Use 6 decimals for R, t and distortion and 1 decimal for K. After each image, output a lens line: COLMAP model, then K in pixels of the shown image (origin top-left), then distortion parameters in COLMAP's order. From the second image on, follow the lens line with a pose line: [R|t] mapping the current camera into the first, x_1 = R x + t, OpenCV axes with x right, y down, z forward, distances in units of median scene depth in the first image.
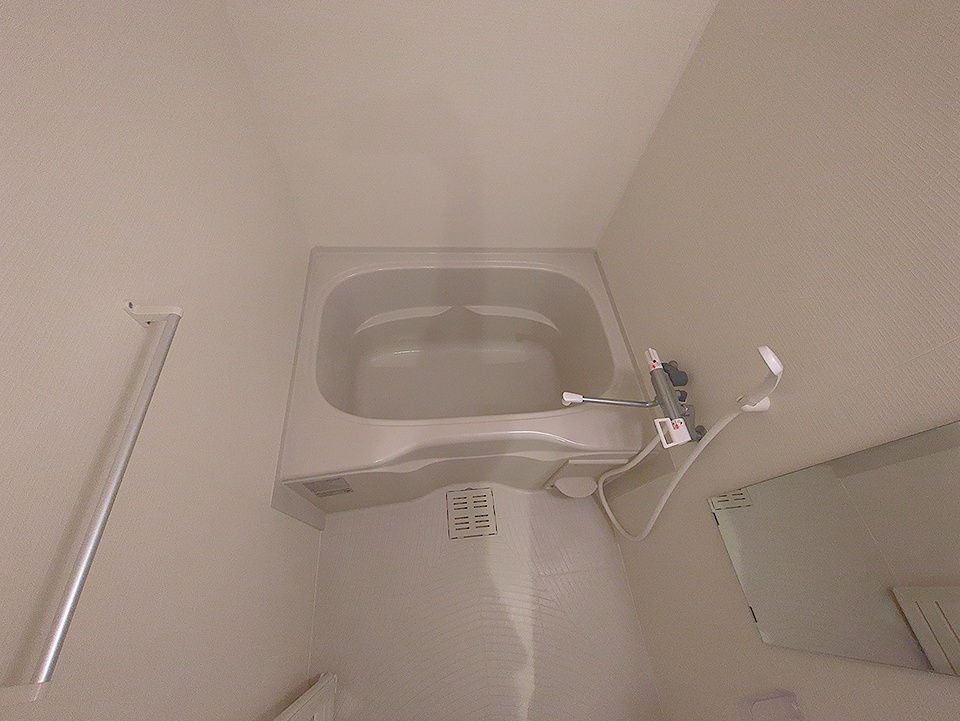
lens RADIAL K [[379.9, 0, 475.8], [0, 379.9, 360.2], [0, 0, 1]] dist [-0.000490, 0.000059]
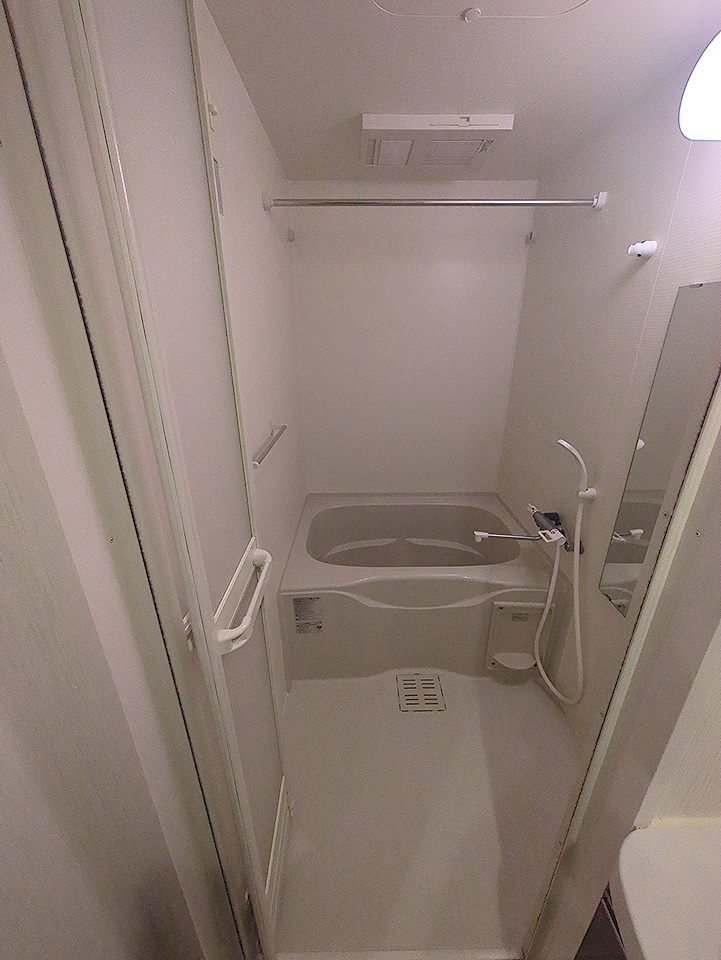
lens RADIAL K [[379.9, 0, 360.5], [0, 379.9, 480.0], [0, 0, 1]] dist [-0.000490, 0.000059]
pose [[0.989358, -0.066752, -0.129284, 0.000230], [-0.026425, 0.791340, -0.610805, 0.593557], [0.143080, 0.607722, 0.781155, -0.232662]]
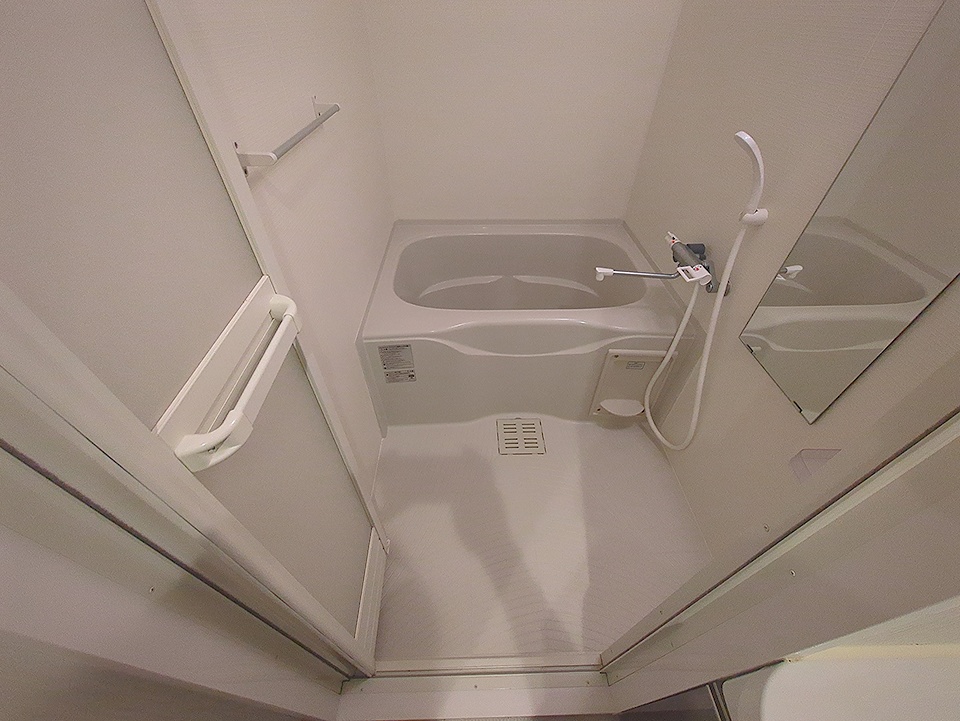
lens RADIAL K [[379.9, 0, 475.8], [0, 379.9, 360.2], [0, 0, 1]] dist [-0.000490, 0.000059]
pose [[0.991485, -0.015960, -0.129239, 0.004908], [-0.020896, 0.960102, -0.278869, 0.499899], [0.128533, 0.279195, 0.951593, -0.069683]]
